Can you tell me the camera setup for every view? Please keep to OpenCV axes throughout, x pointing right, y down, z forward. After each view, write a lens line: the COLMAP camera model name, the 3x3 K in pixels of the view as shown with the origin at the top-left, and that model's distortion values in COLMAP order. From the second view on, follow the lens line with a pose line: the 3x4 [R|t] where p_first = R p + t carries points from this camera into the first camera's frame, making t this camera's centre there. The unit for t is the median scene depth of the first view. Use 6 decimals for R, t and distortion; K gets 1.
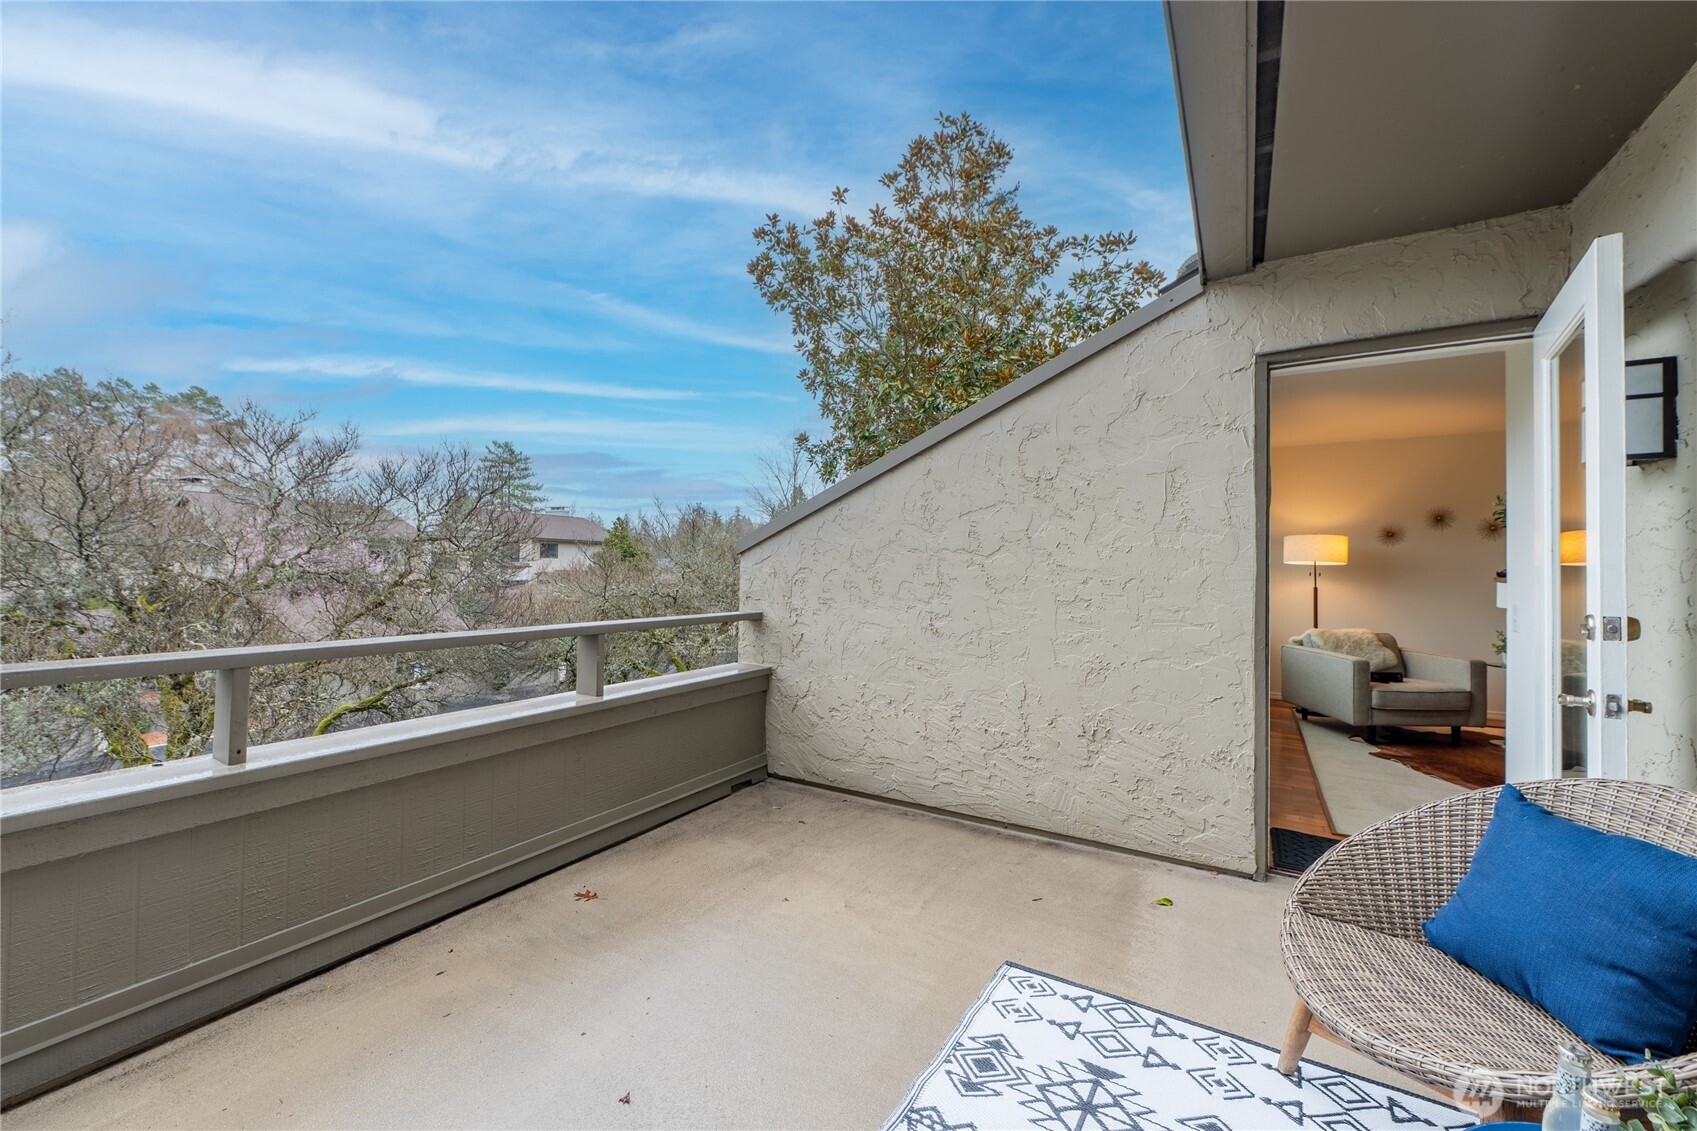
lens RADIAL K [[662.4, 0, 846.2], [0, 662.4, 566.2], [0, 0, 1]] dist [0.000298, -0.002281]
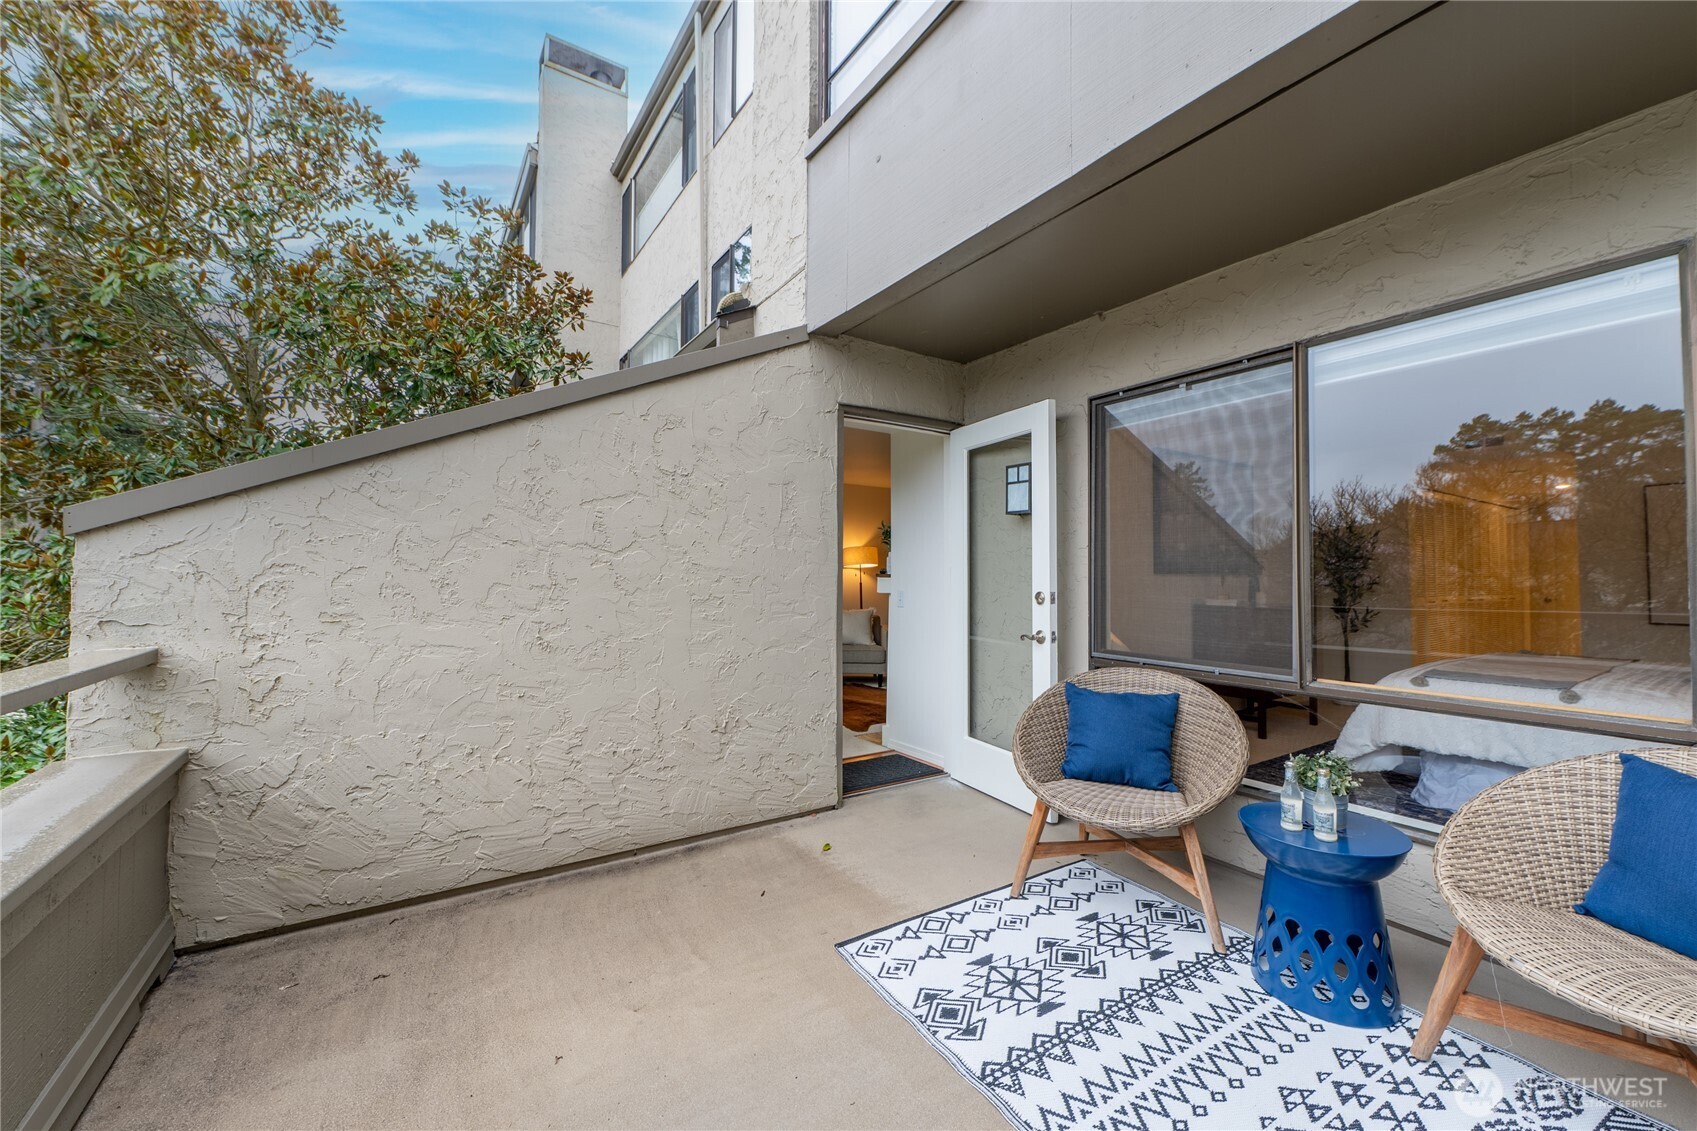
lens RADIAL K [[662.4, 0, 848.7], [0, 662.4, 566.6], [0, 0, 1]] dist [0.000298, -0.002281]
pose [[0.427030, 0.005137, 0.904223, -0.466023], [-0.004458, 0.999984, -0.003576, 0.005062], [-0.904227, -0.002505, 0.427046, 0.364787]]
